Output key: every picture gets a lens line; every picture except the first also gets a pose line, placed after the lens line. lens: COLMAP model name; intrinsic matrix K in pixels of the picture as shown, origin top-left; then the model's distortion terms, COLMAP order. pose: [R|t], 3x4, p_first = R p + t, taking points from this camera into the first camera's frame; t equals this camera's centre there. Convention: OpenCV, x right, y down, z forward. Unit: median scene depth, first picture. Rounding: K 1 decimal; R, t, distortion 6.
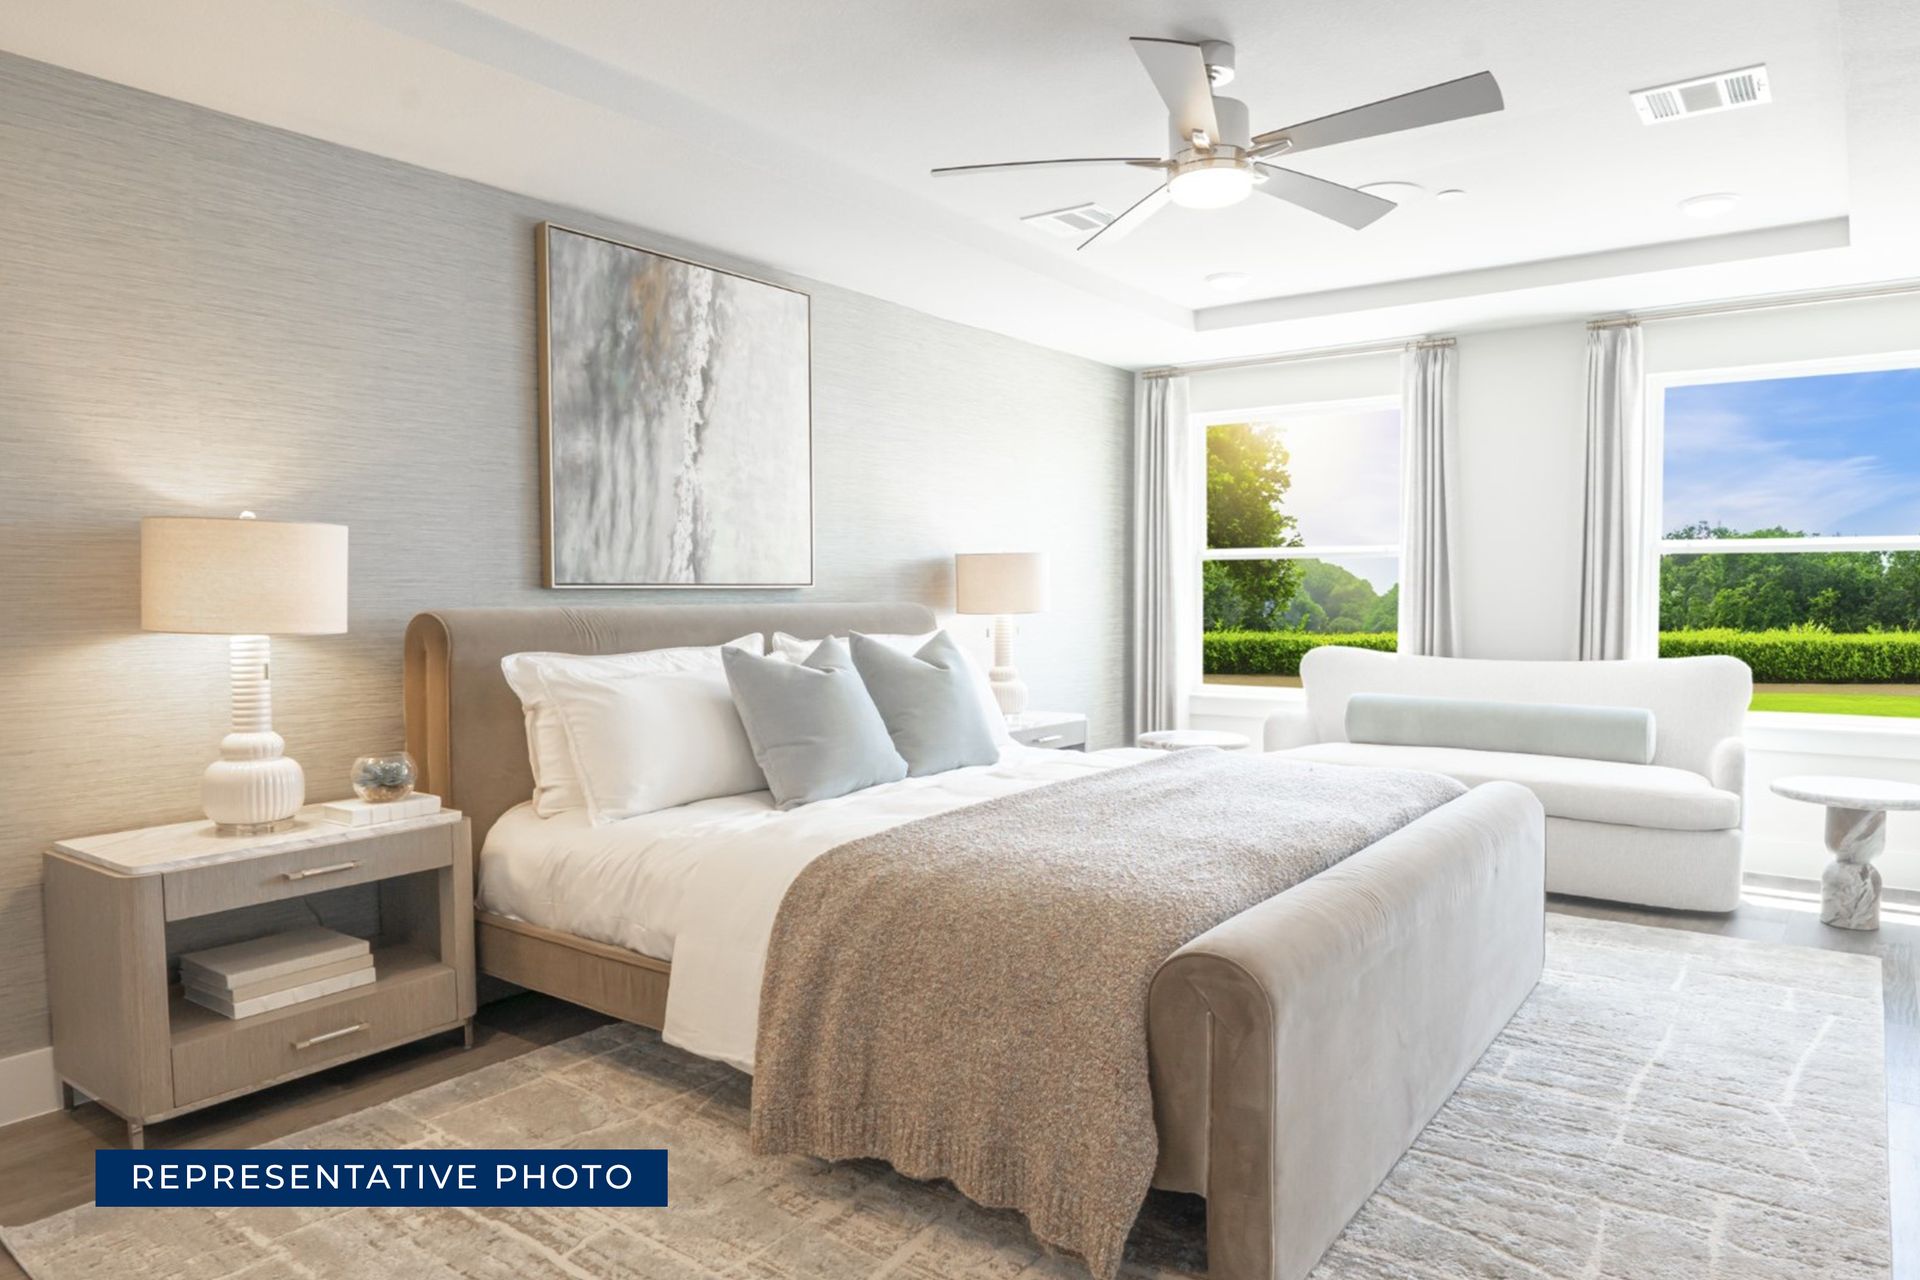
lens RADIAL K [[1212.8, 0, 960.0], [0, 1212.8, 640.0], [0, 0, 1]] dist [-0.024853, -0.001227]
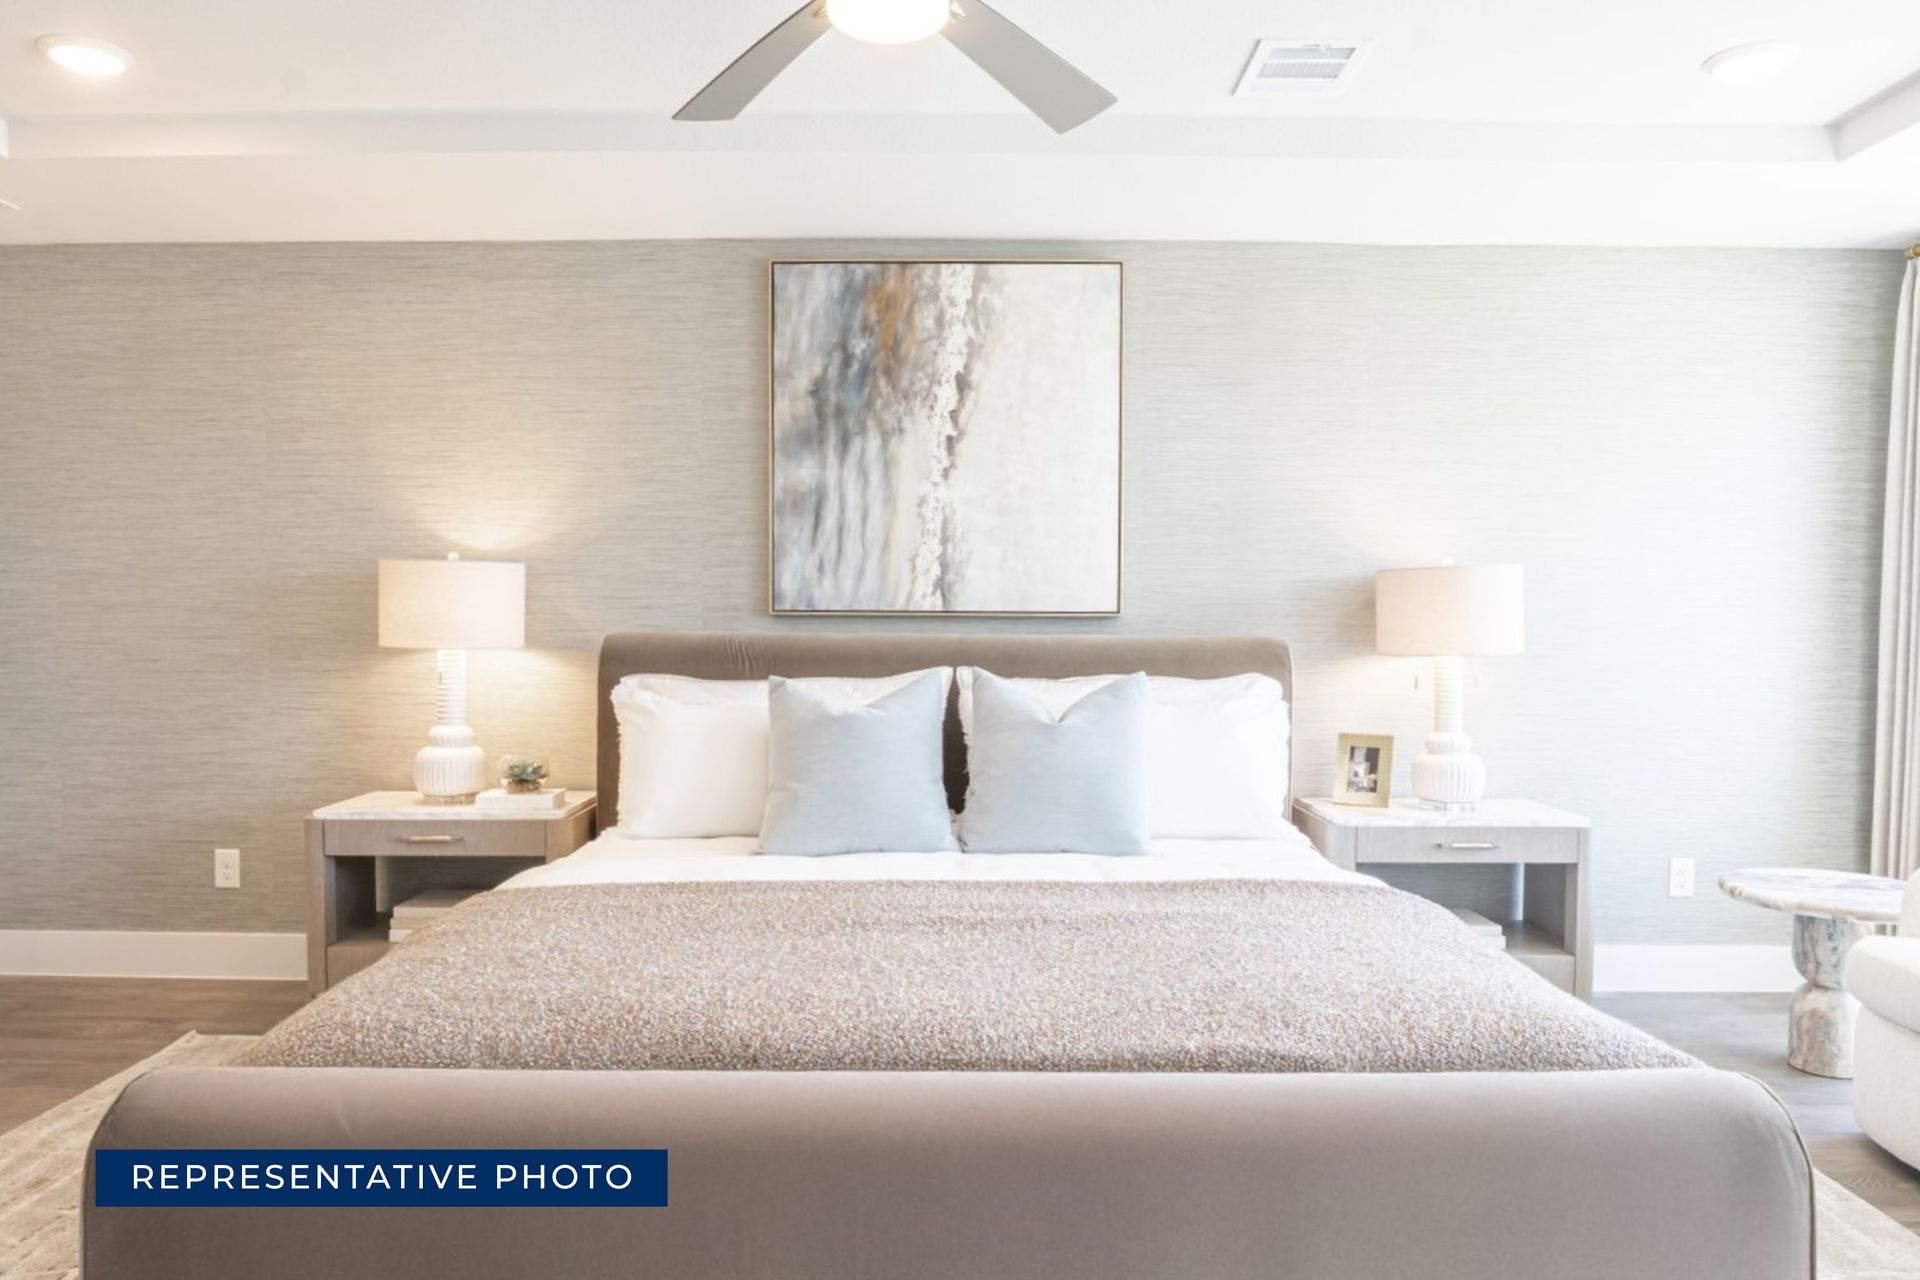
lens RADIAL K [[1212.8, 0, 960.0], [0, 1212.8, 640.0], [0, 0, 1]] dist [-0.024853, -0.001227]
pose [[0.592256, 0.021164, -0.805472, 0.544433], [-0.039627, 0.999210, -0.002883, -0.023333], [0.804775, 0.033626, 0.592627, 0.485959]]
